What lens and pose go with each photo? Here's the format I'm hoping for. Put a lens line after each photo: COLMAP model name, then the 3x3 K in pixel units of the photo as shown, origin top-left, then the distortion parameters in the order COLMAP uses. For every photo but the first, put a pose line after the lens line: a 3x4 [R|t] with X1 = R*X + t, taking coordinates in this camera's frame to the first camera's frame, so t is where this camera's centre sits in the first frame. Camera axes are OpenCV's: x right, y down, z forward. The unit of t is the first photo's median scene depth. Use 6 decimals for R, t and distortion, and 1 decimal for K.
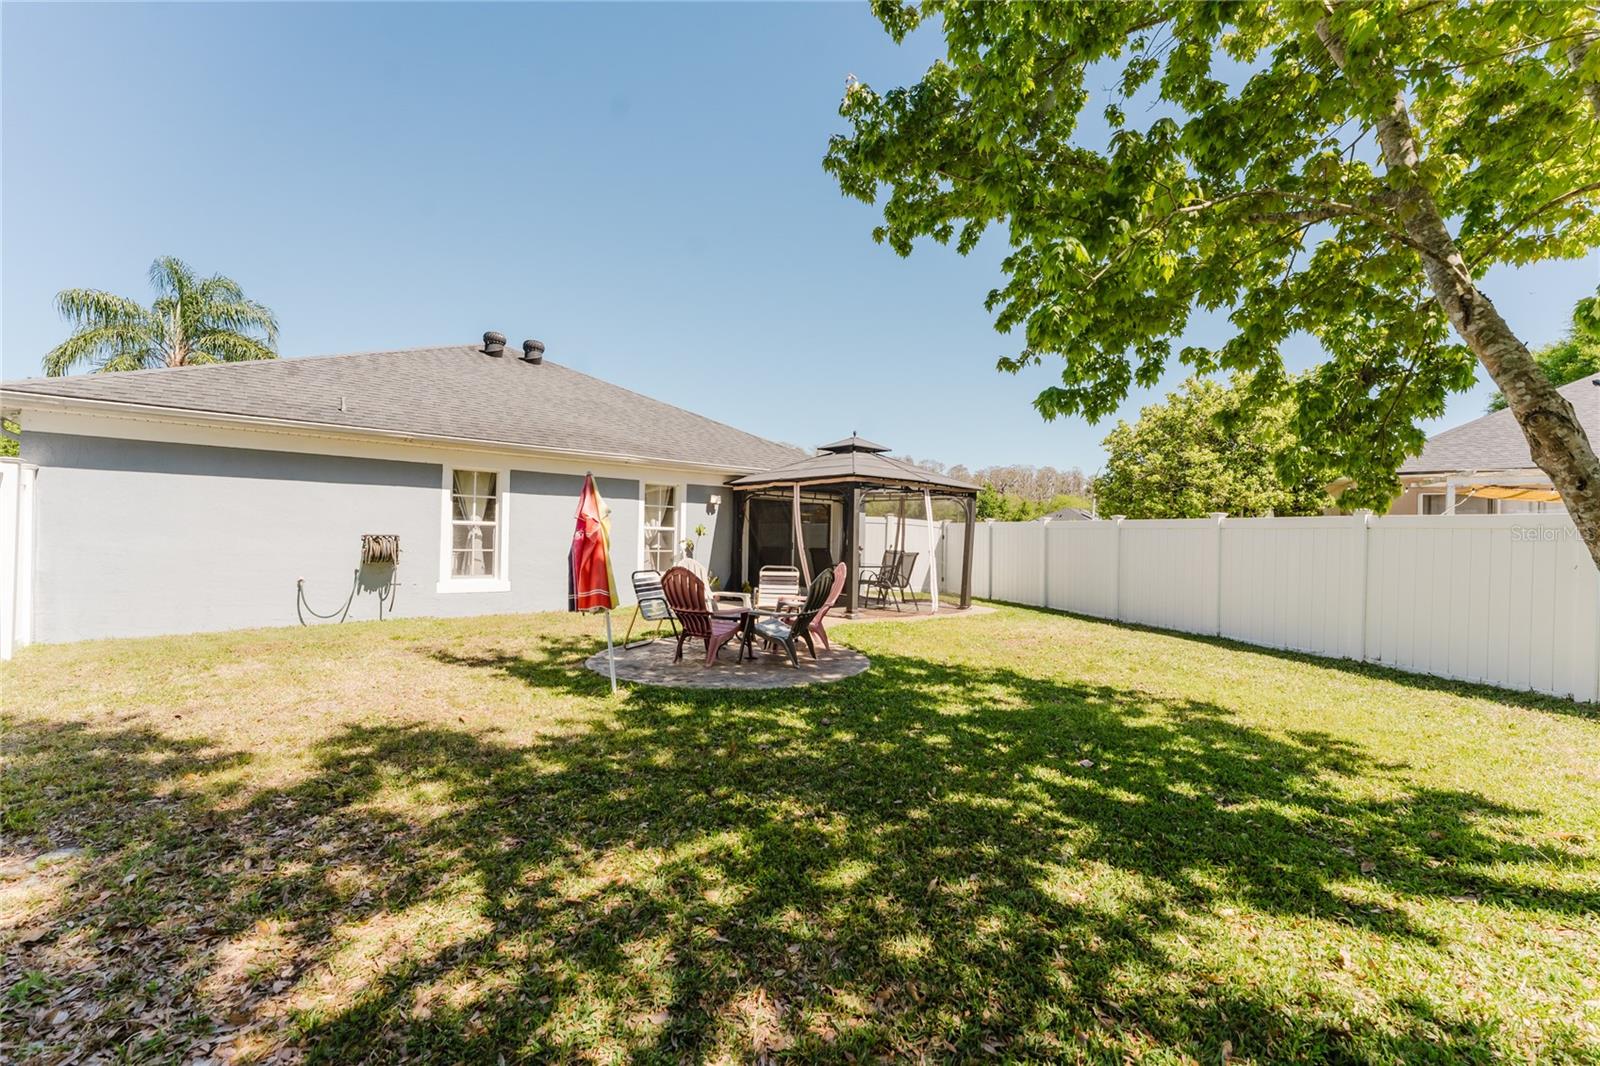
lens RADIAL K [[632.7, 0, 799.1], [0, 632.7, 528.0], [0, 0, 1]] dist [-0.001525, 0.000222]
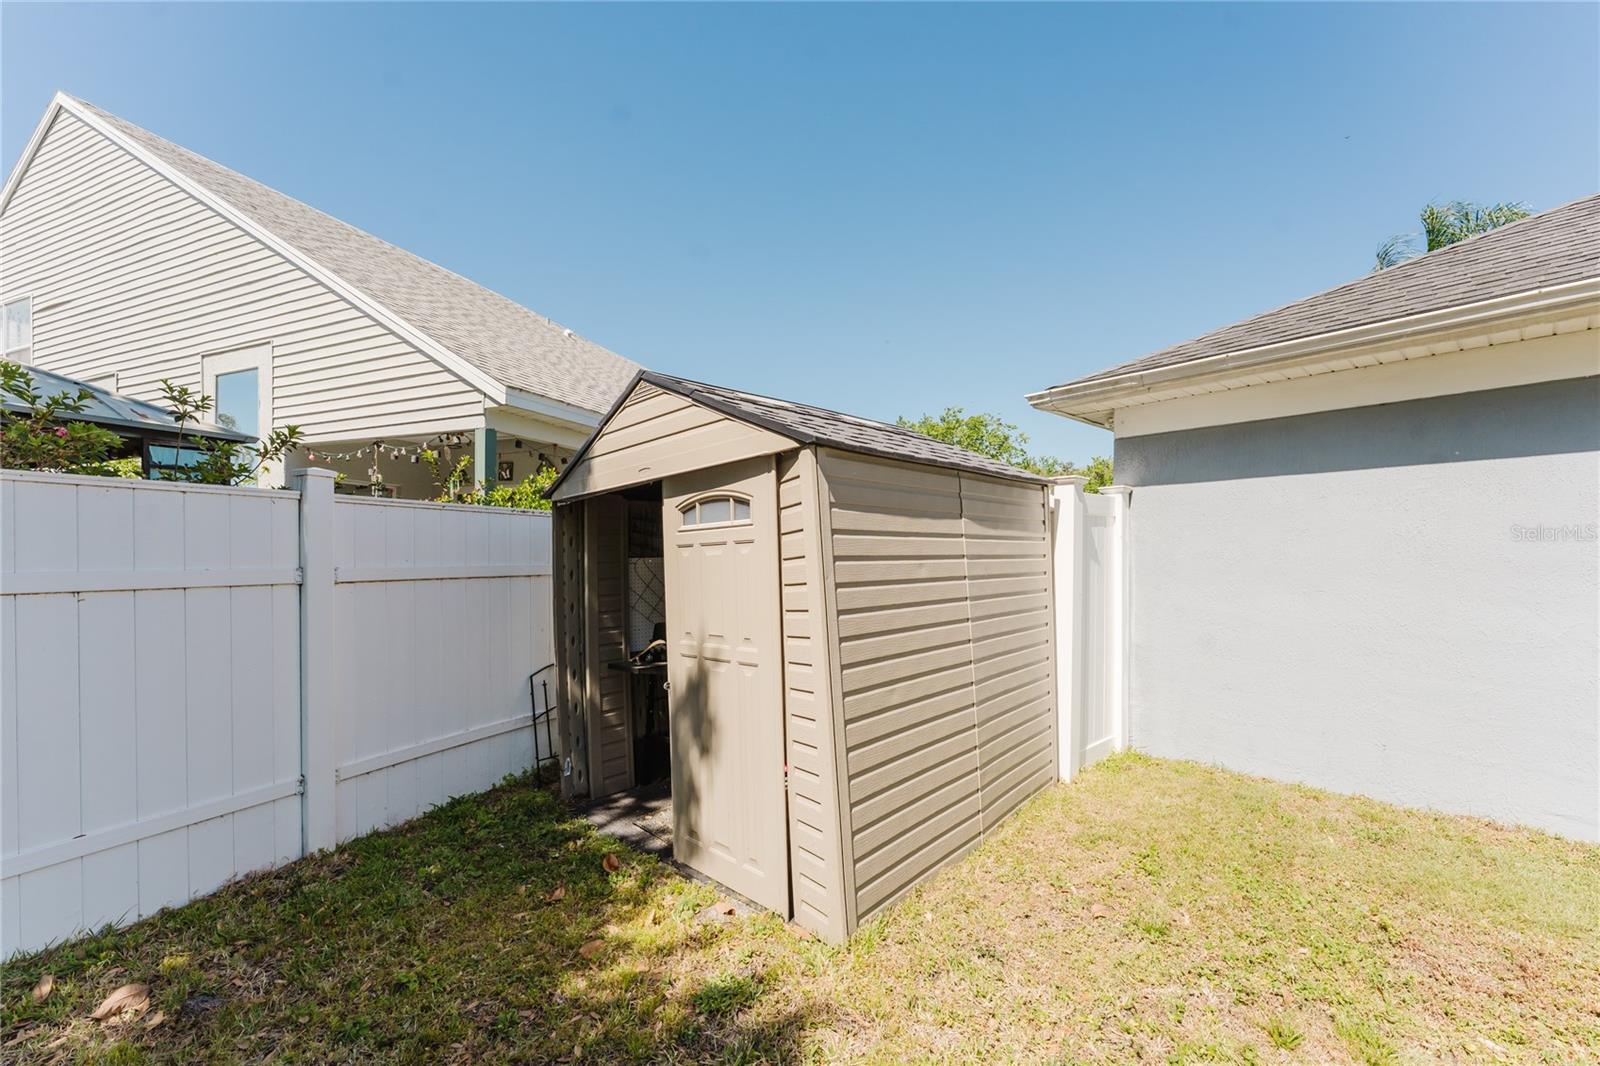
lens RADIAL K [[632.7, 0, 799.1], [0, 632.7, 528.0], [0, 0, 1]] dist [-0.001525, 0.000222]
pose [[0.002664, -0.056929, -0.998375, -0.310651], [0.014928, 0.998269, -0.056883, -0.012712], [0.999885, -0.014753, 0.003509, 0.370587]]
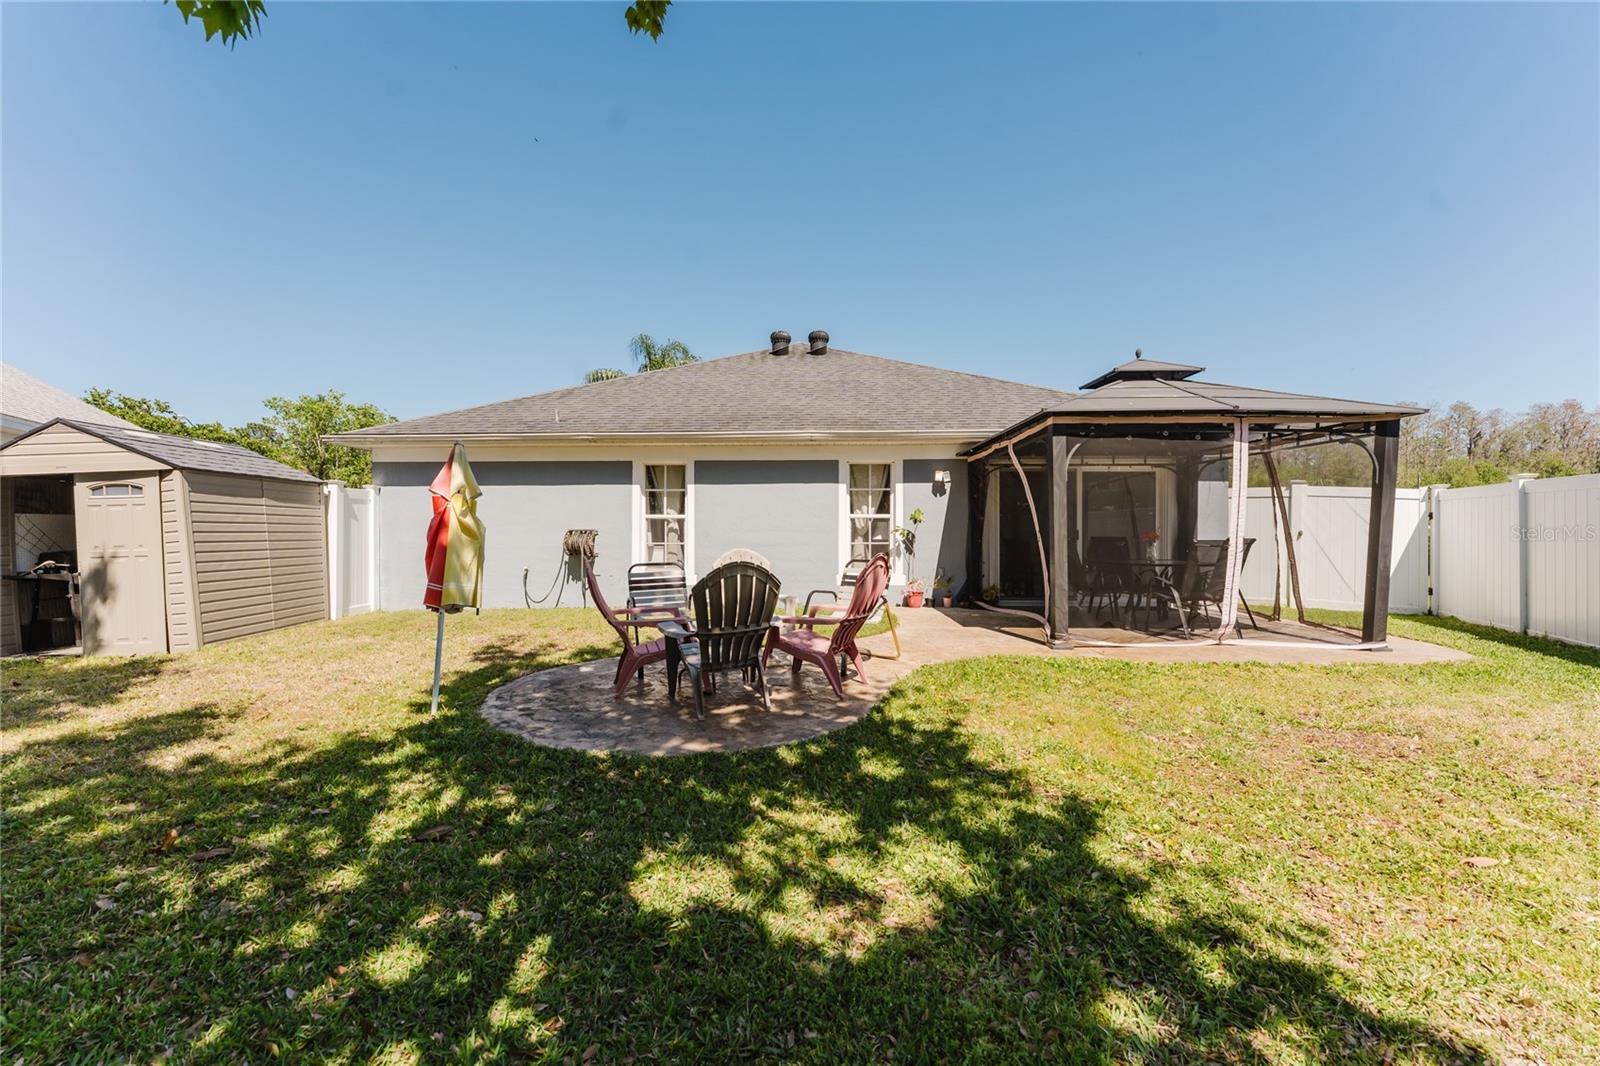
lens RADIAL K [[632.7, 0, 799.1], [0, 632.7, 528.0], [0, 0, 1]] dist [-0.001525, 0.000222]
pose [[0.746060, -0.027266, -0.665320, 0.263052], [0.028318, 0.999557, -0.009209, 0.021344], [0.665277, -0.011970, 0.746501, 0.322634]]
